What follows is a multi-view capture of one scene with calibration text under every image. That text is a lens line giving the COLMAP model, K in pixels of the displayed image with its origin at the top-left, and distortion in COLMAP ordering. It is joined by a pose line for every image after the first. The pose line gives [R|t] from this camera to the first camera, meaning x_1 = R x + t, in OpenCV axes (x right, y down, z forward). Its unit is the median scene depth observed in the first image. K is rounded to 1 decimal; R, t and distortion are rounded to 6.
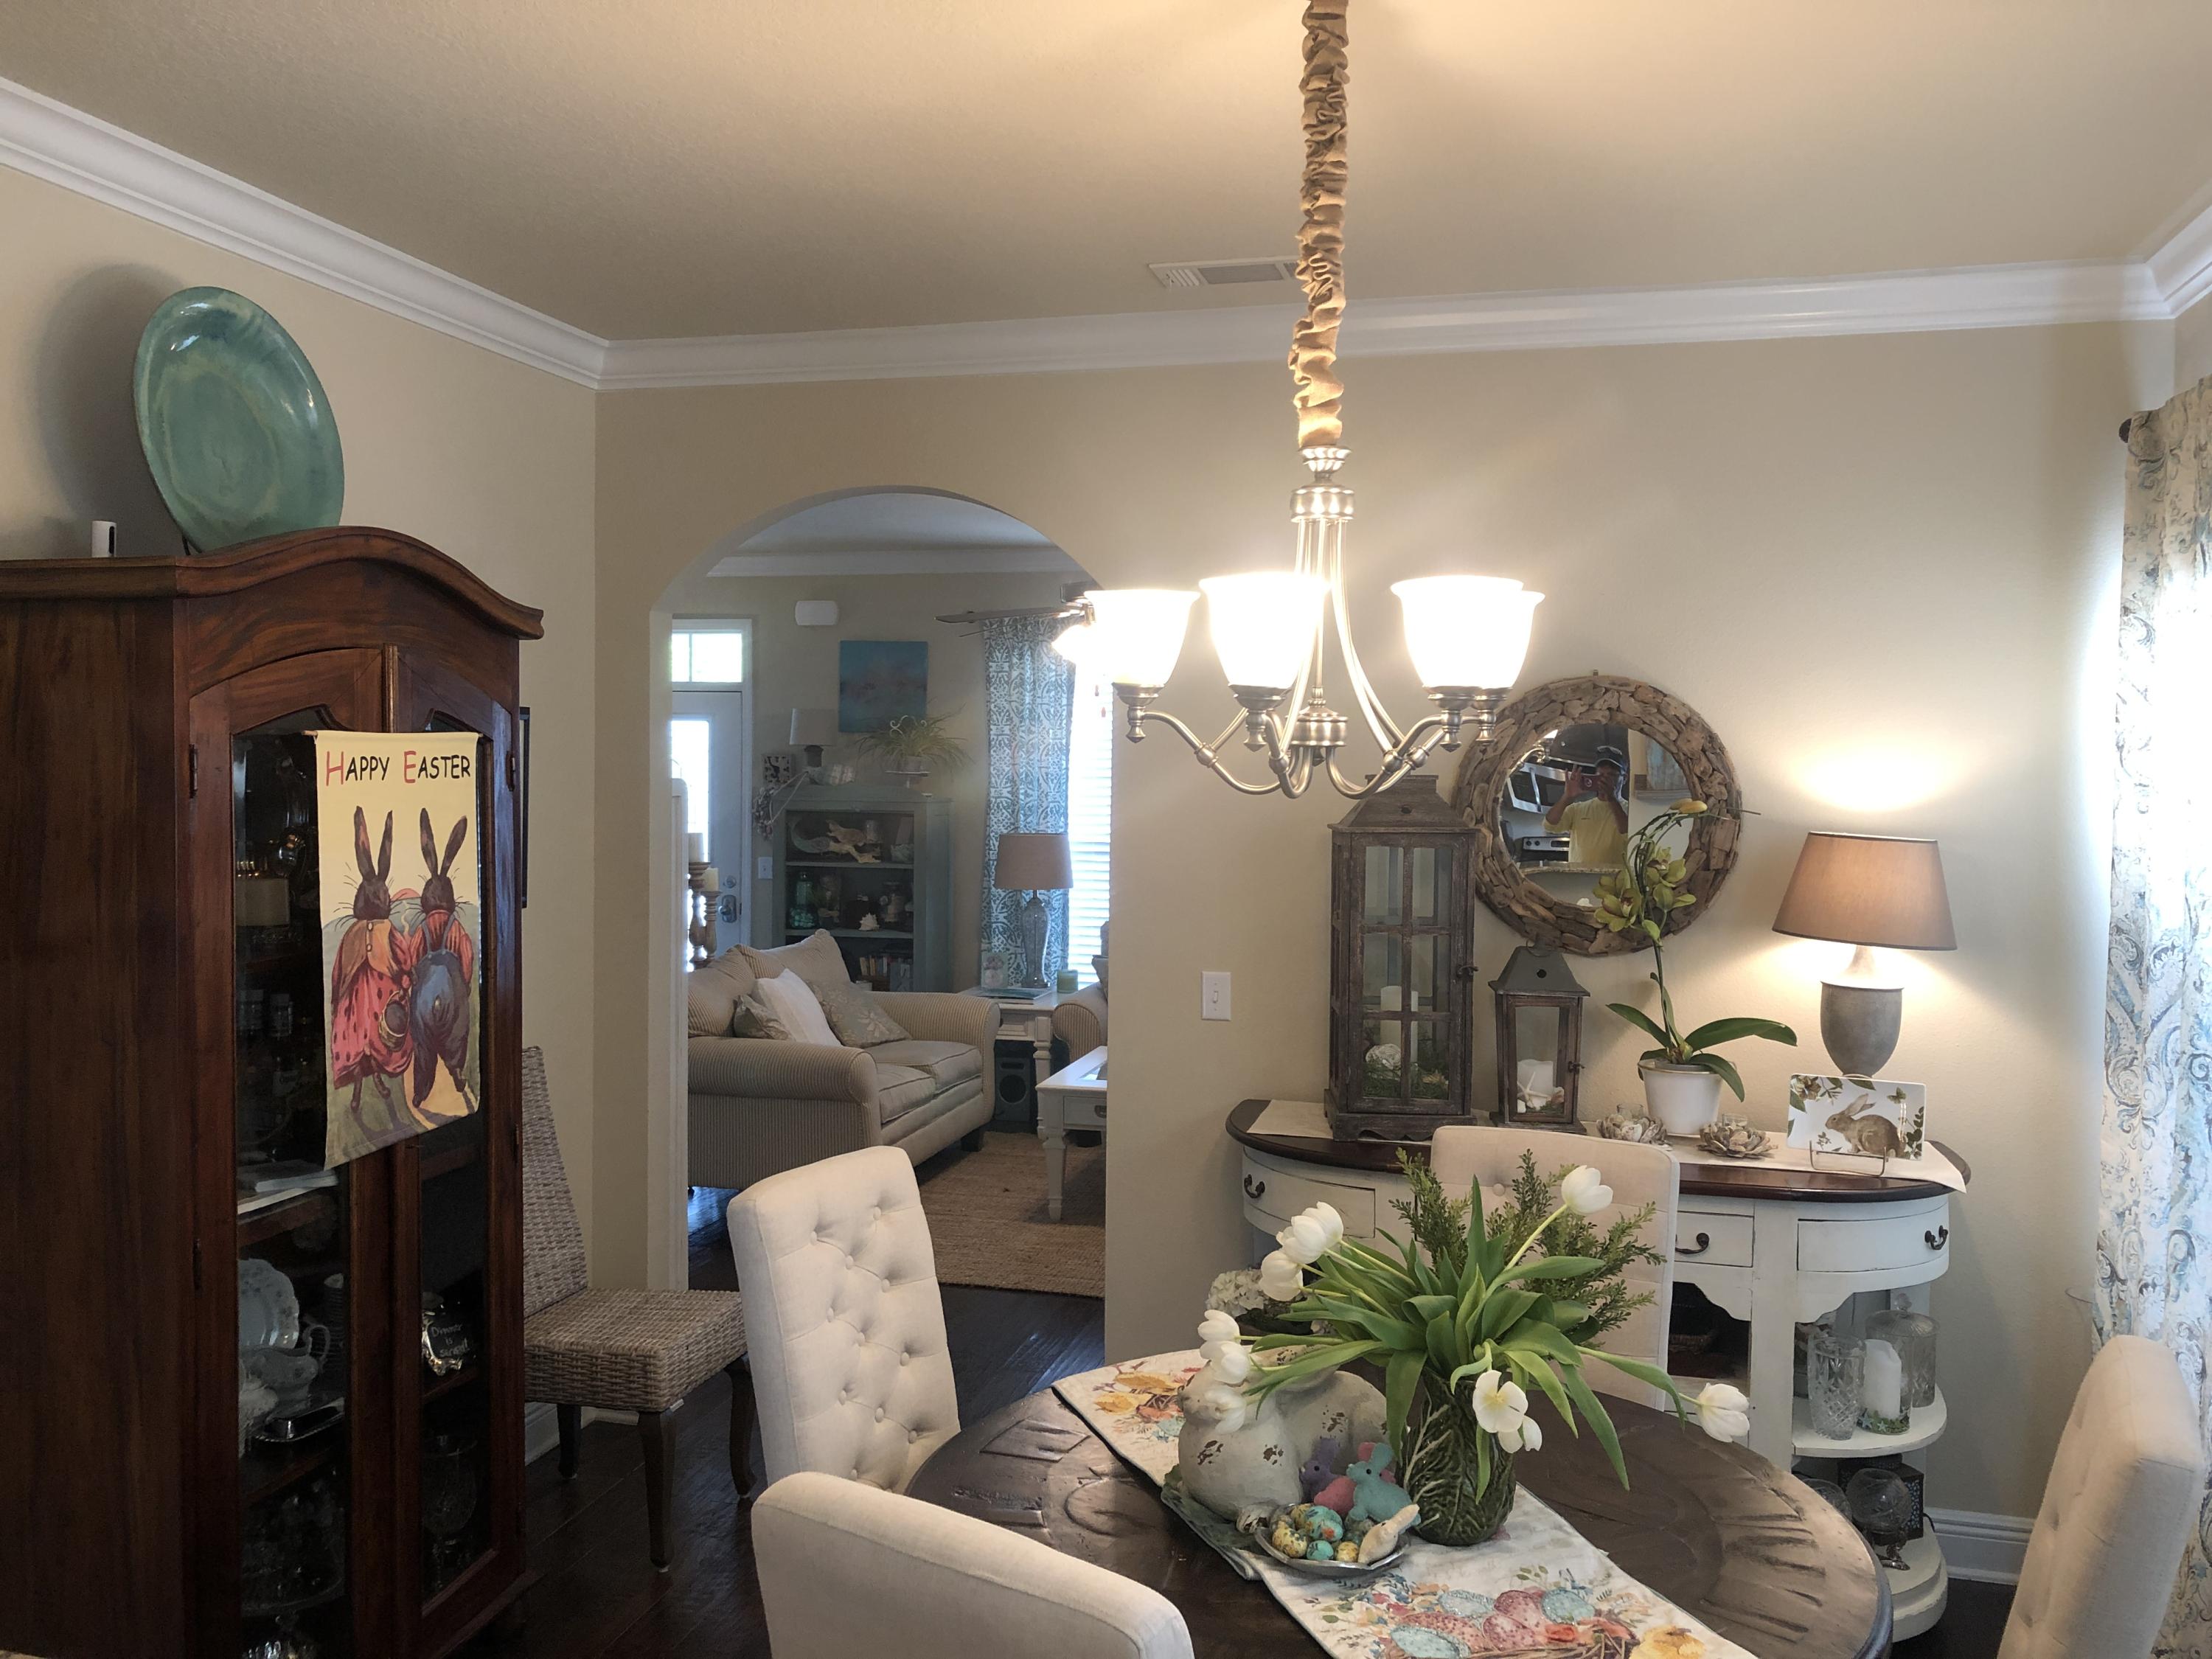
lens RADIAL K [[1834.3, 0, 1098.5], [0, 1834.3, 834.4], [0, 0, 1]] dist [0.039501, -0.013212]
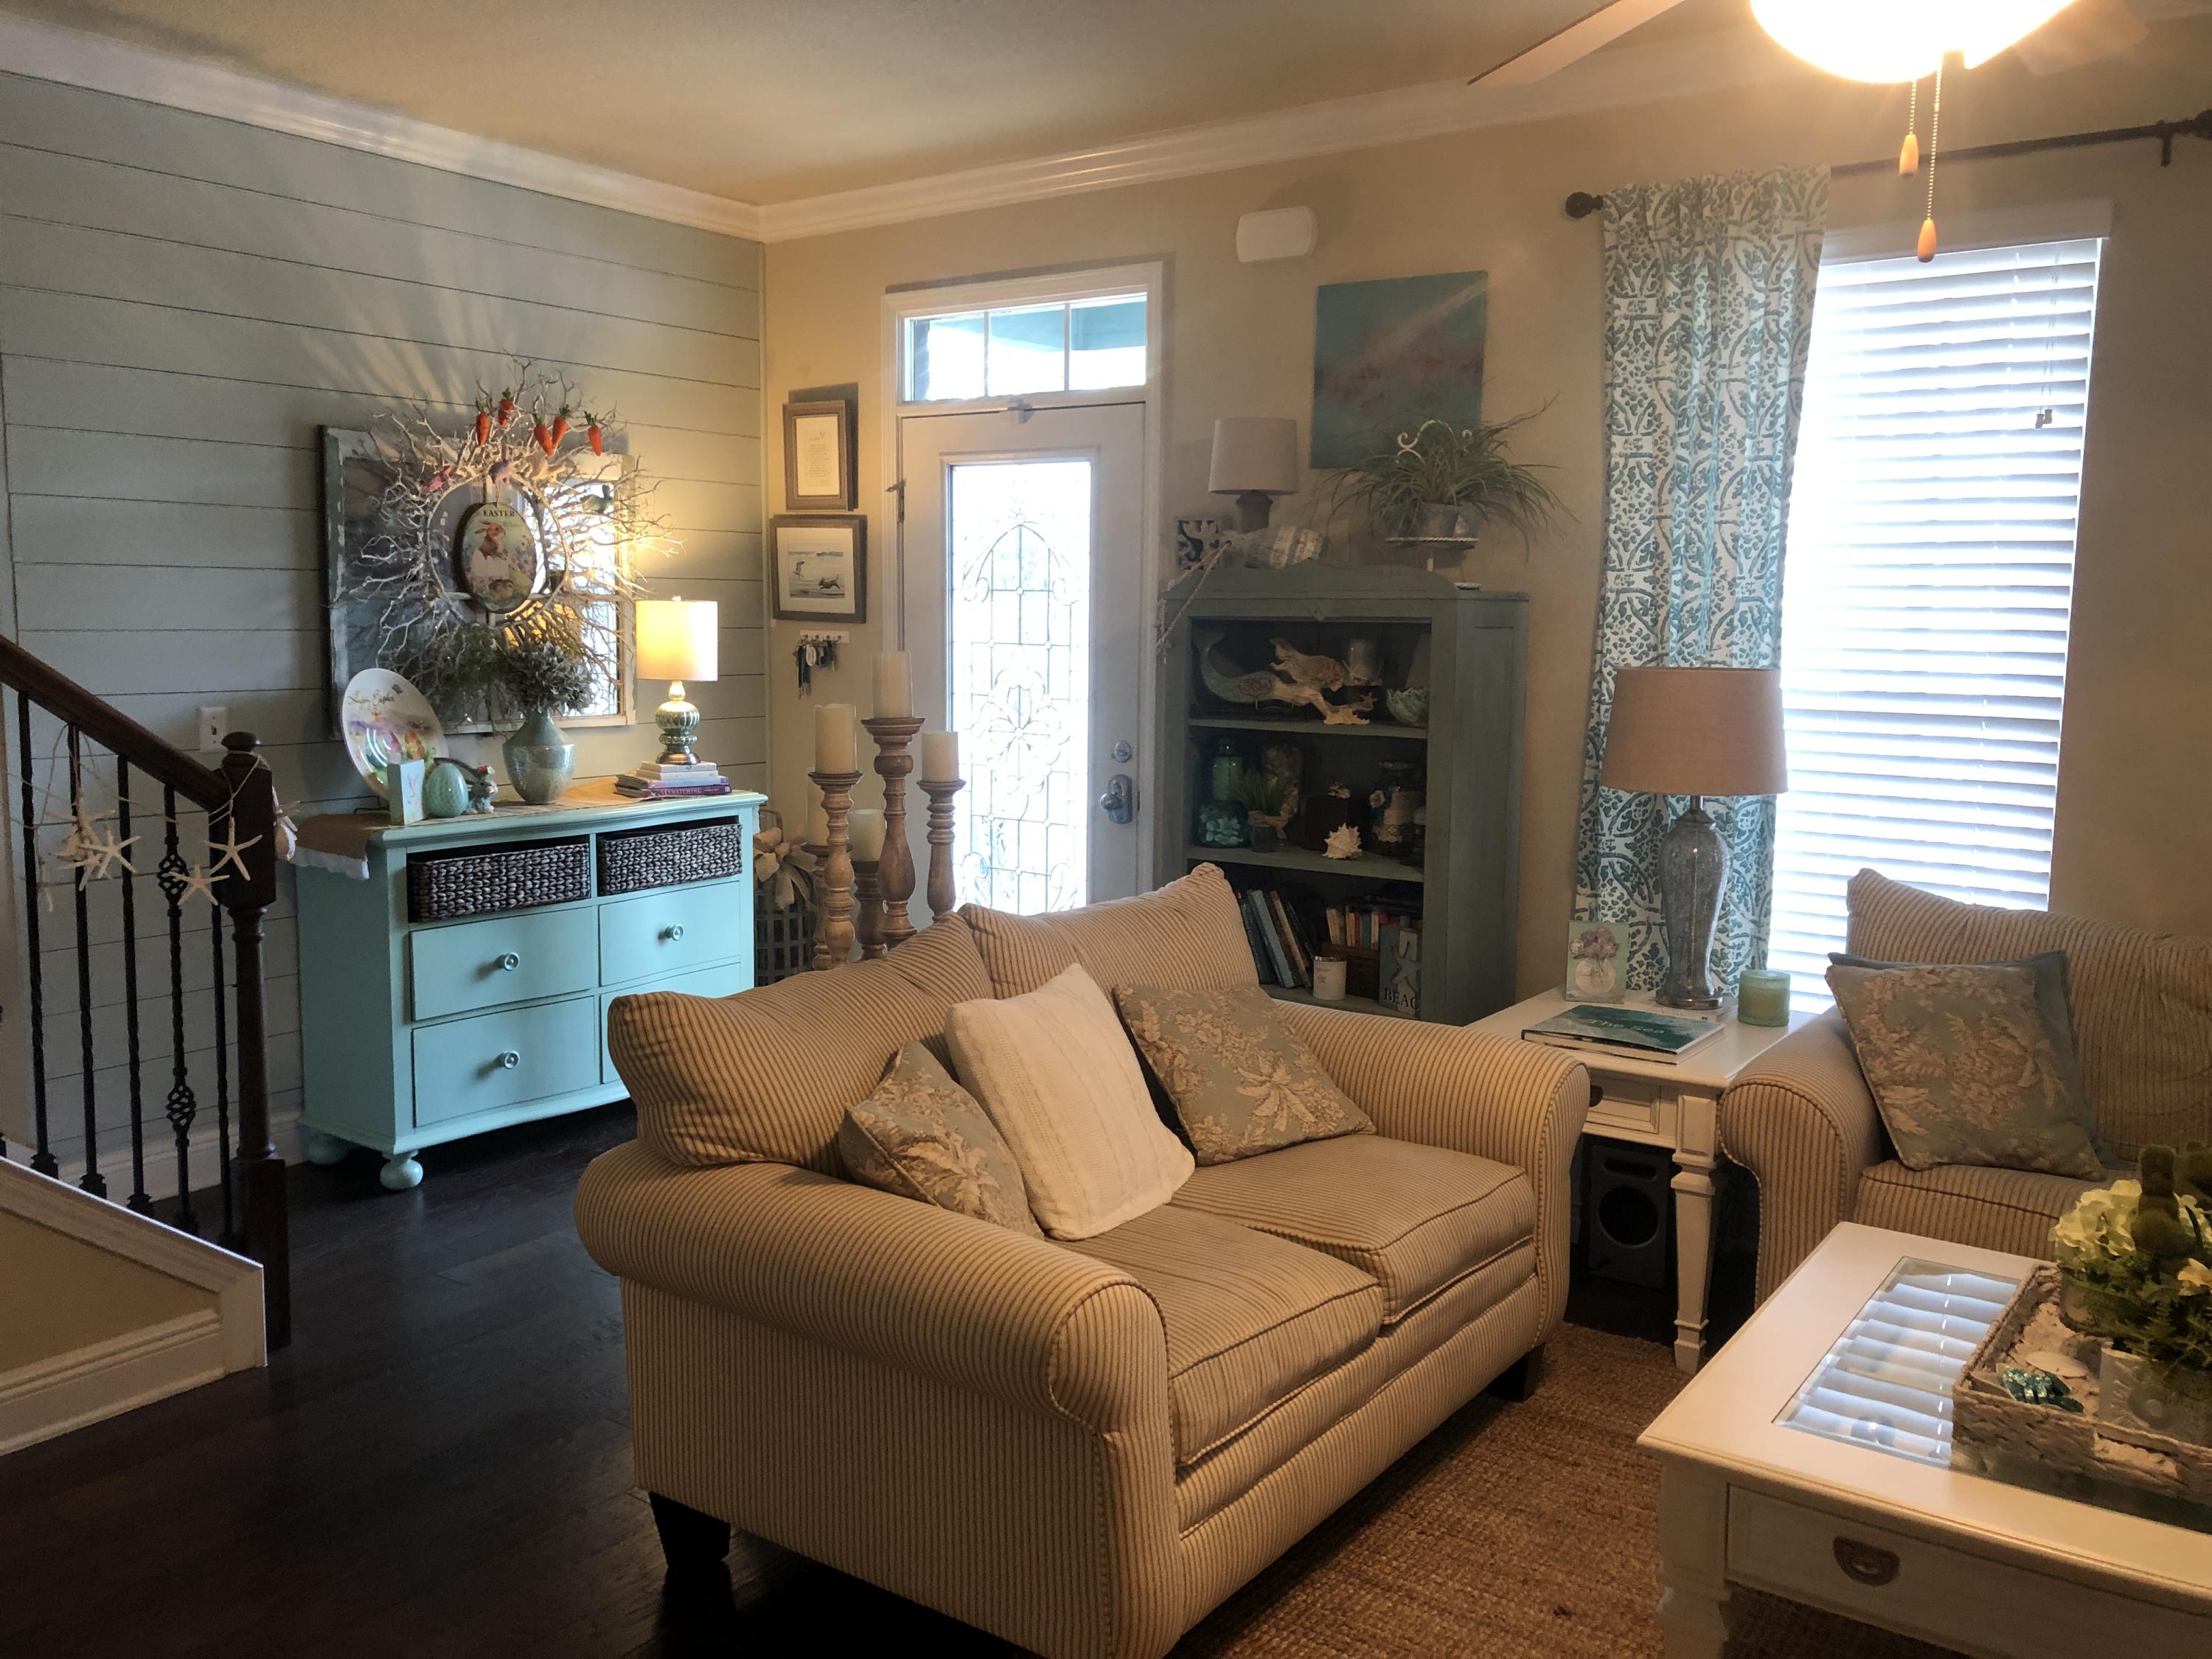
lens RADIAL K [[1834.3, 0, 1094.8], [0, 1834.3, 800.2], [0, 0, 1]] dist [0.039501, -0.013212]
pose [[0.930770, 0.039111, -0.363507, -0.007110], [-0.017305, 0.997860, 0.063054, 0.005994], [0.365195, -0.052398, 0.929455, 0.513738]]
